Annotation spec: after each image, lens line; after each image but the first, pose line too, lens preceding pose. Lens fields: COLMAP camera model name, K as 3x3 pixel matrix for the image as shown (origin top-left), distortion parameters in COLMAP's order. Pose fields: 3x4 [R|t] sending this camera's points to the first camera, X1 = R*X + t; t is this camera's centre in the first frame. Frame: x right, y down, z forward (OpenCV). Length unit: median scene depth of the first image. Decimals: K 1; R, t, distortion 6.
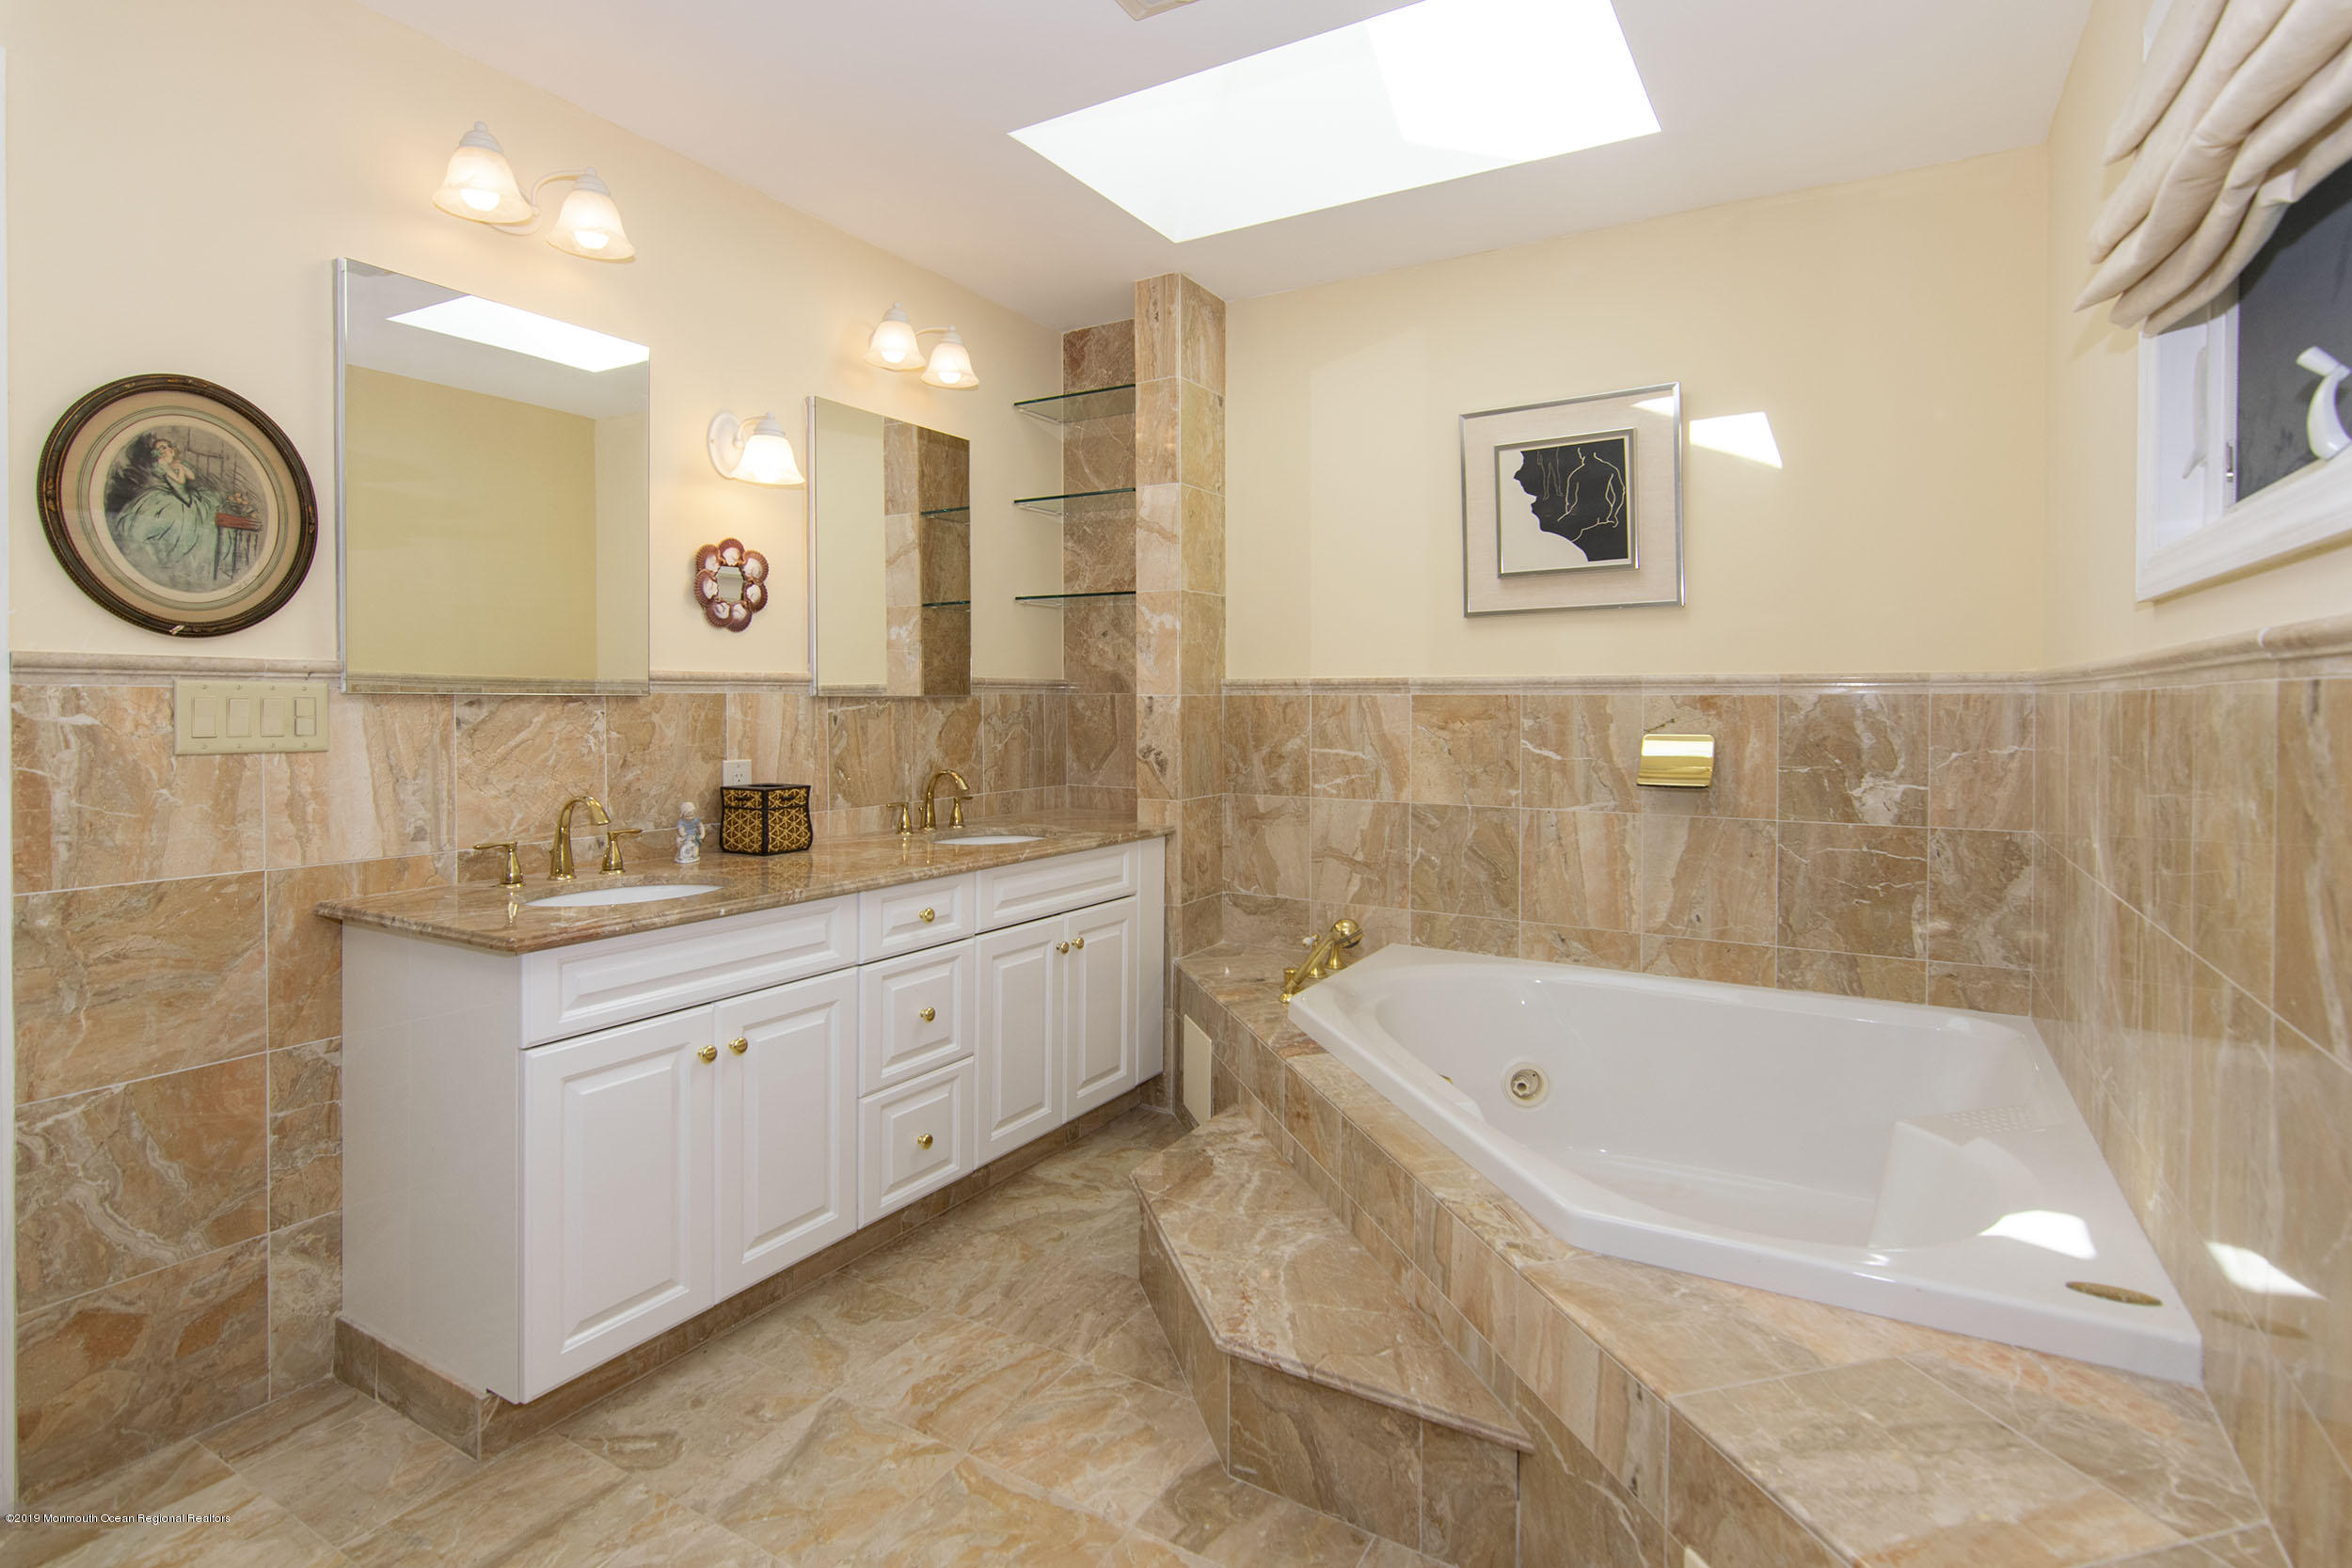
lens RADIAL K [[1155.1, 0, 1156.9], [0, 1155.1, 708.9], [0, 0, 1]] dist [-0.007203, 0.001642]
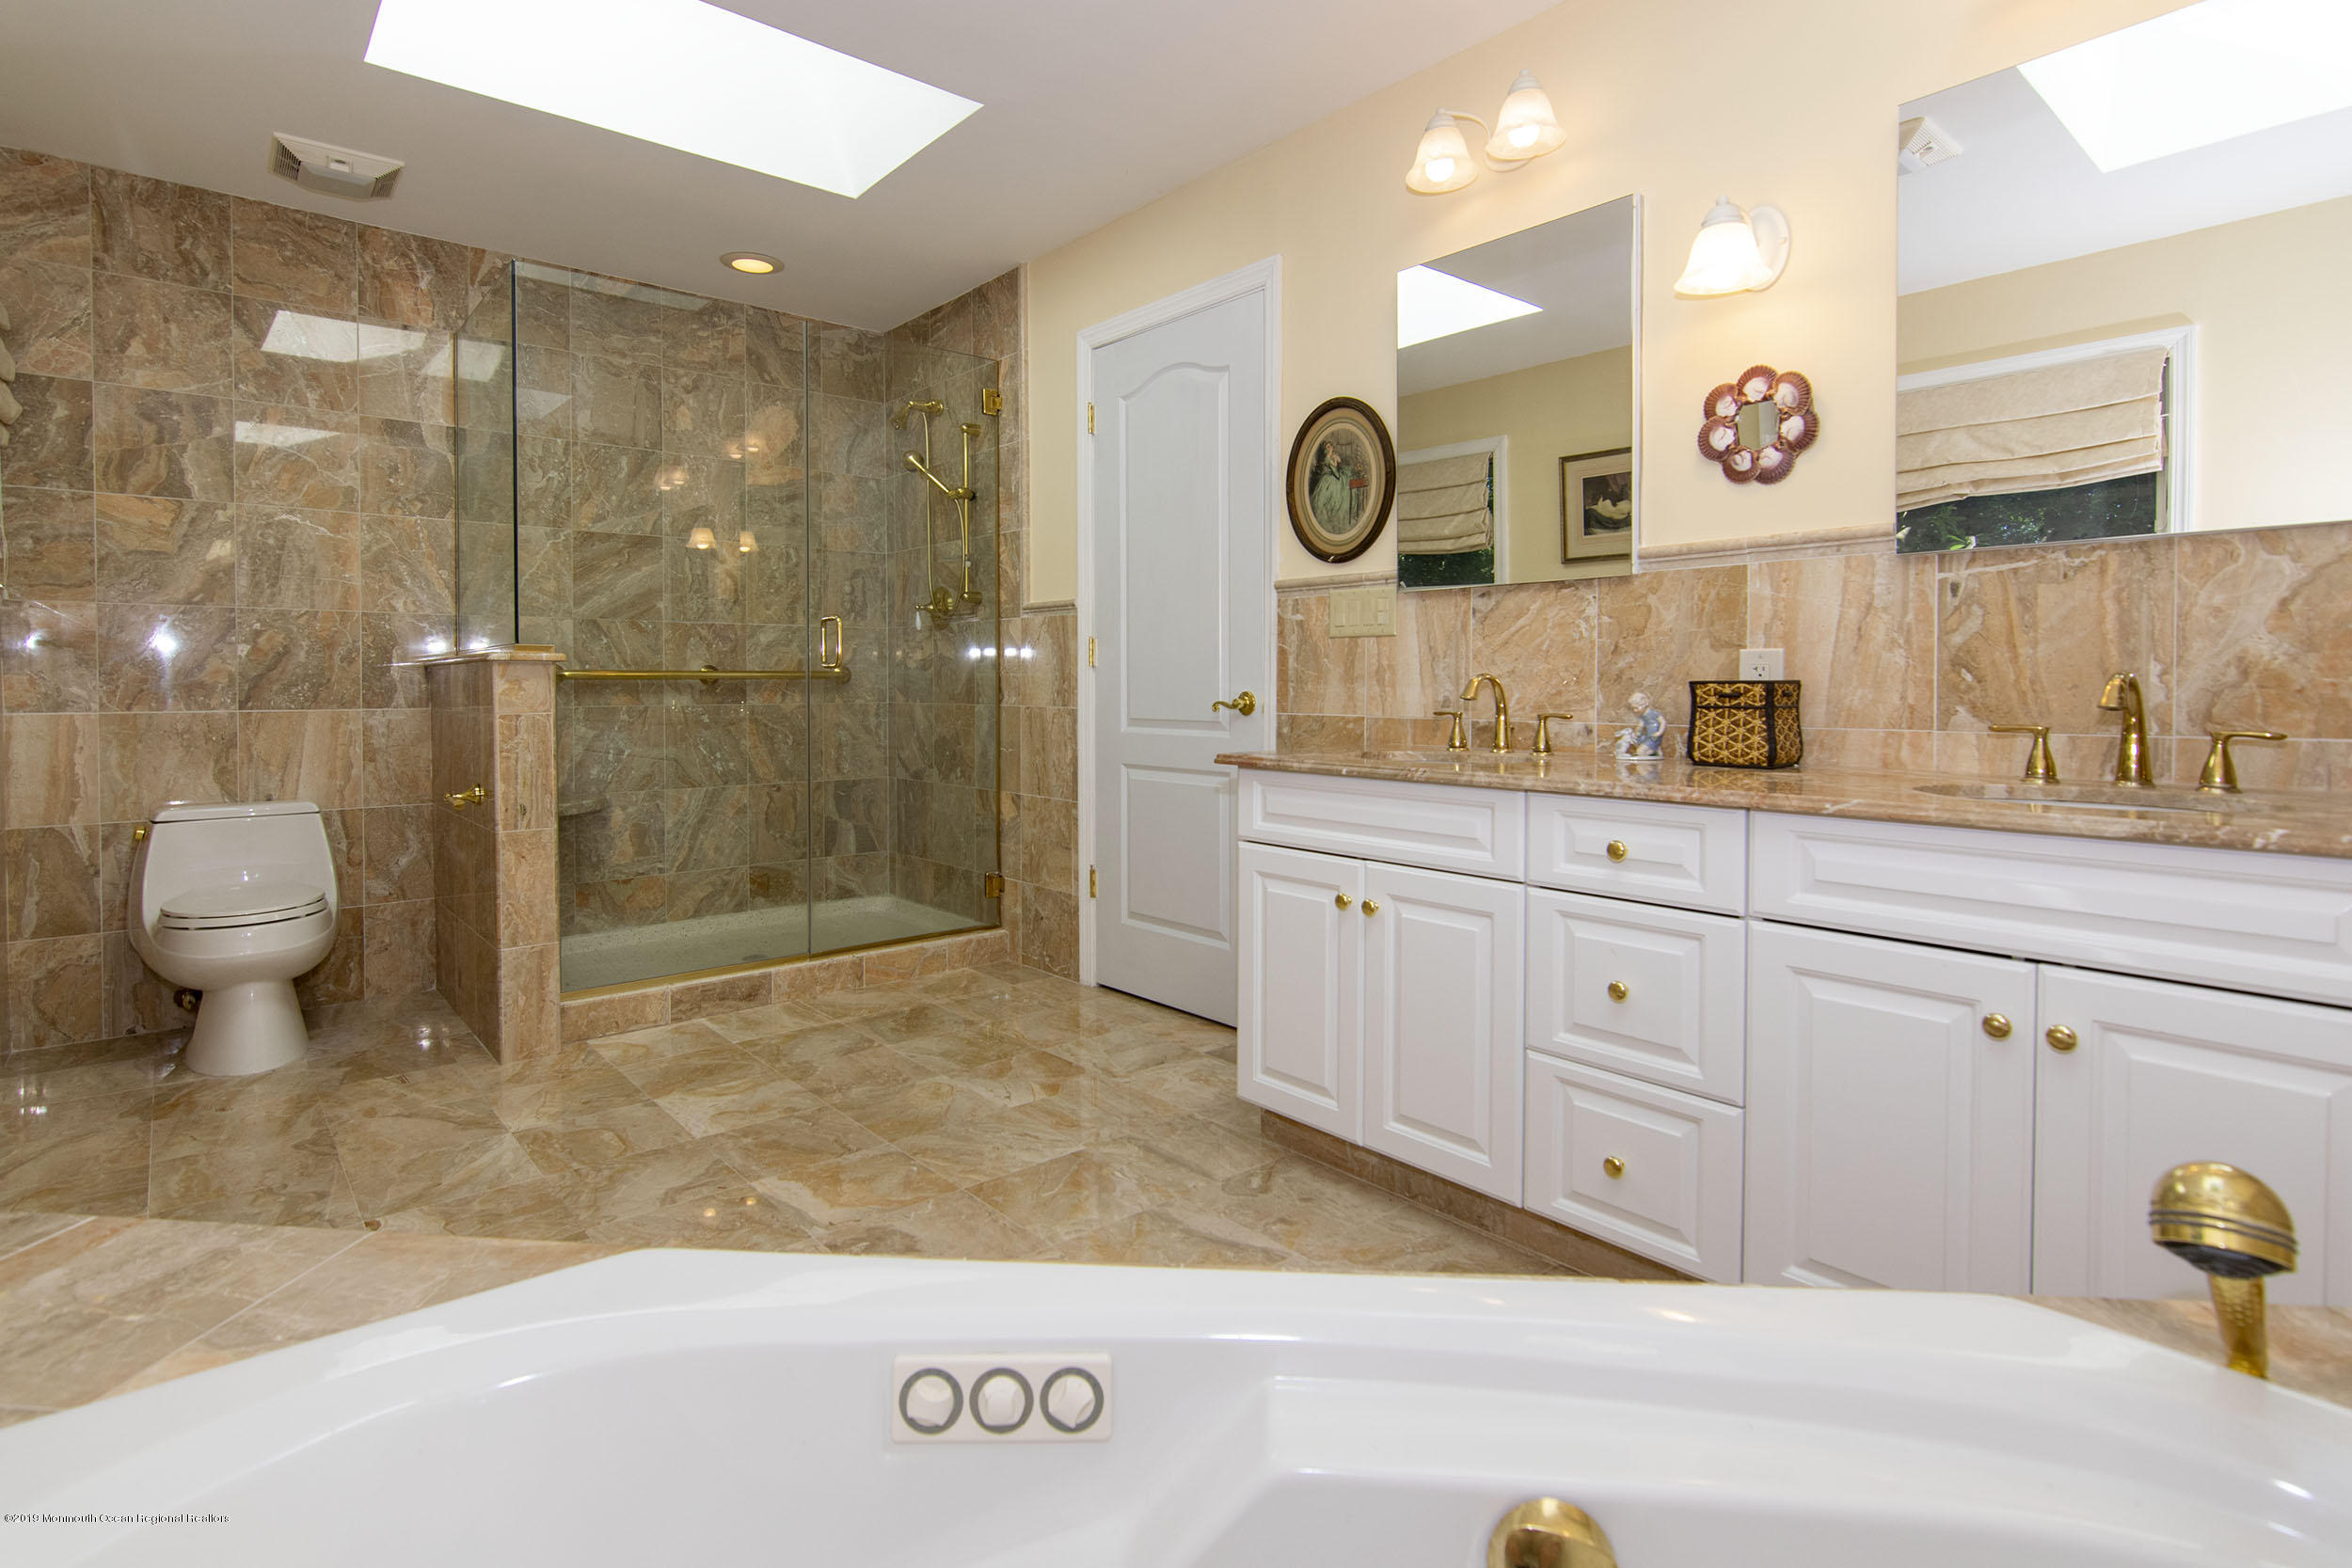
lens RADIAL K [[1155.1, 0, 1134.3], [0, 1155.1, 693.0], [0, 0, 1]] dist [-0.007203, 0.001642]
pose [[-0.321310, 0.007864, -0.946941, 0.623003], [-0.006826, 0.999920, 0.010620, 0.084146], [0.946949, 0.009876, -0.321231, 1.038304]]
